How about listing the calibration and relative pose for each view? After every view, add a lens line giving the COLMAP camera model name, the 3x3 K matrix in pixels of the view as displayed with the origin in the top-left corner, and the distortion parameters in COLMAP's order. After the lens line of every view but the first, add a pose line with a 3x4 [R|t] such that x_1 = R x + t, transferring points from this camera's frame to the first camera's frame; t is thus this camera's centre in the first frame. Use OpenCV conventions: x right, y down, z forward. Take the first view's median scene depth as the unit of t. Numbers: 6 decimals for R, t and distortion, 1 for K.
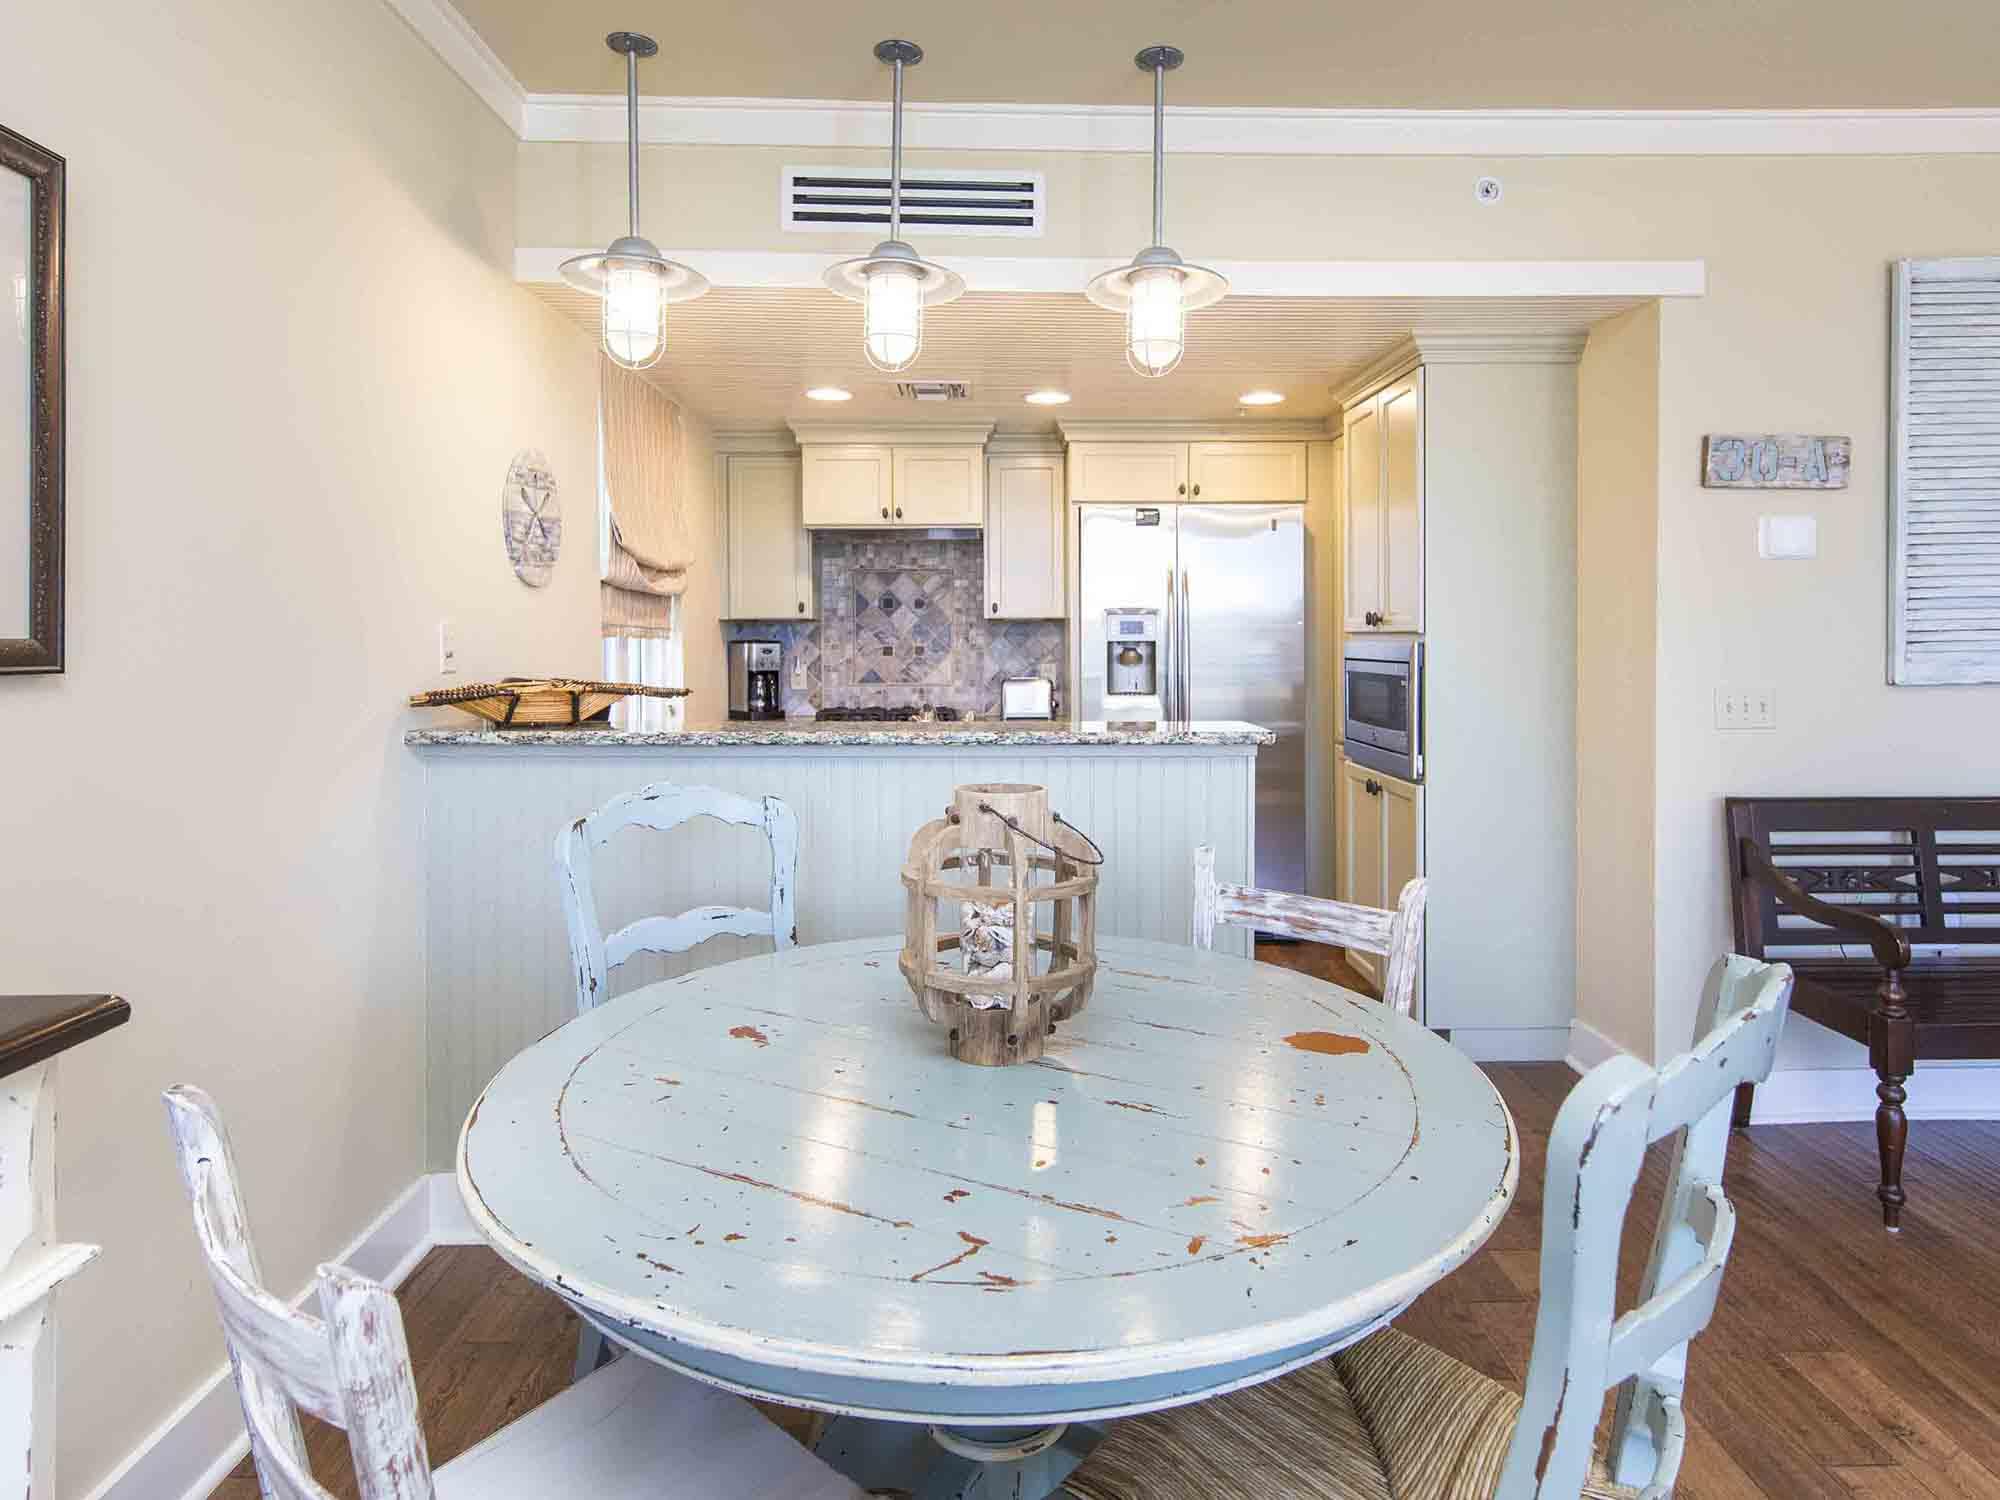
lens RADIAL K [[1126.9, 0, 1019.3], [0, 1126.9, 666.7], [0, 0, 1]] dist [0.004544, 0.002506]
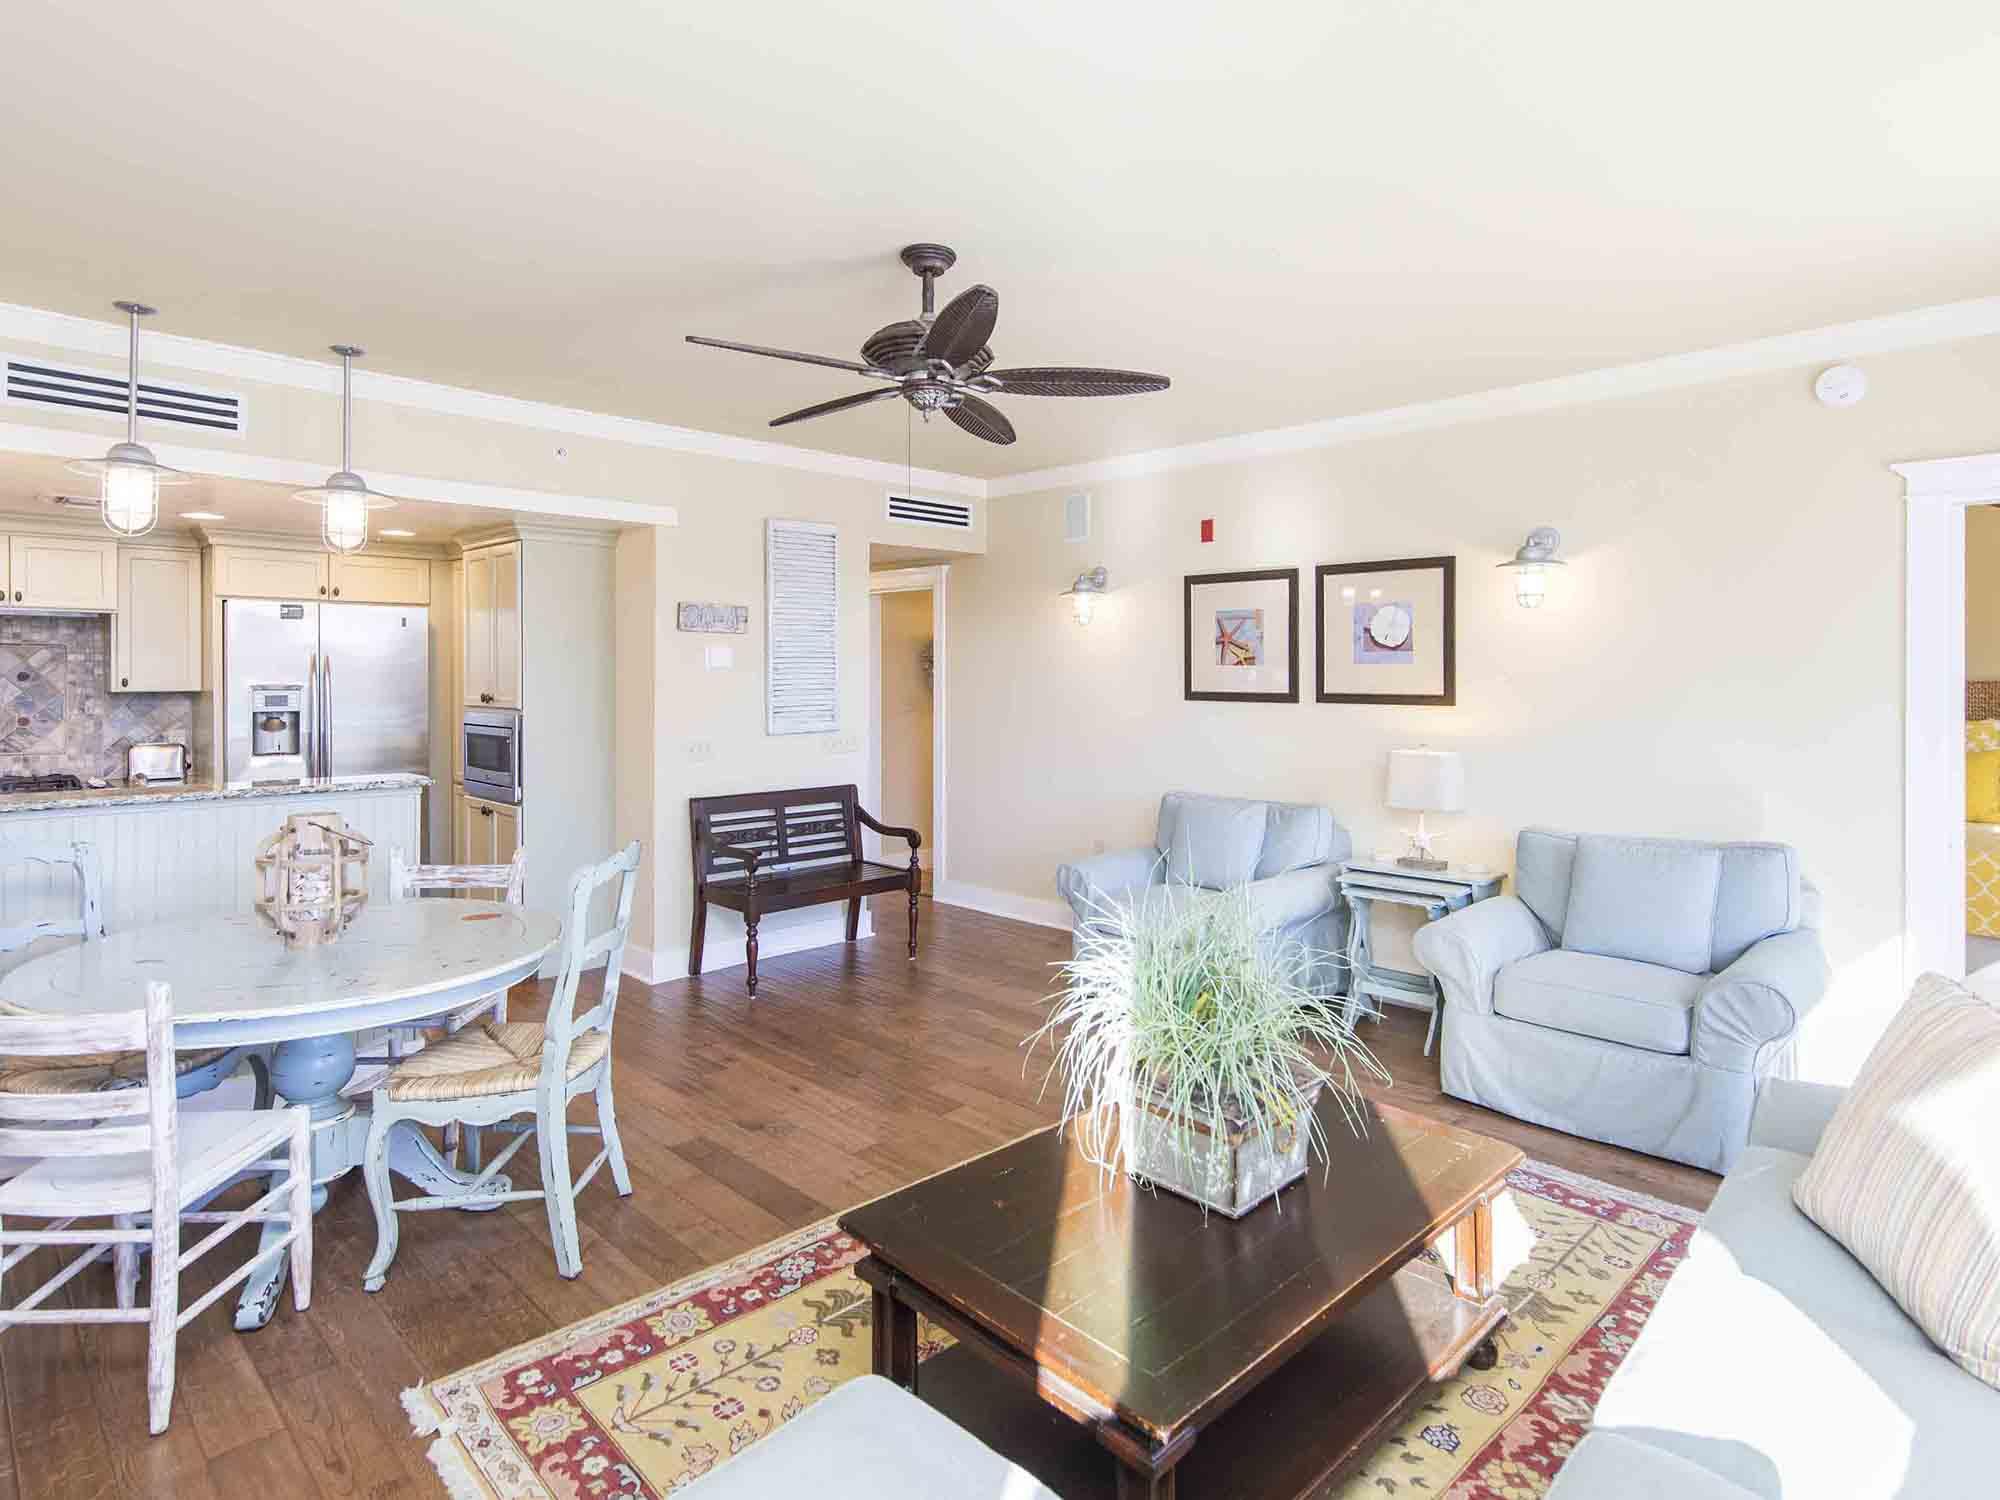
lens RADIAL K [[1126.9, 0, 1019.3], [0, 1126.9, 666.7], [0, 0, 1]] dist [0.004544, 0.002506]
pose [[0.720572, 0.007548, 0.693339, -0.189318], [0.013098, 0.999614, -0.024494, -0.033935], [-0.693257, 0.026731, 0.720195, -0.501823]]
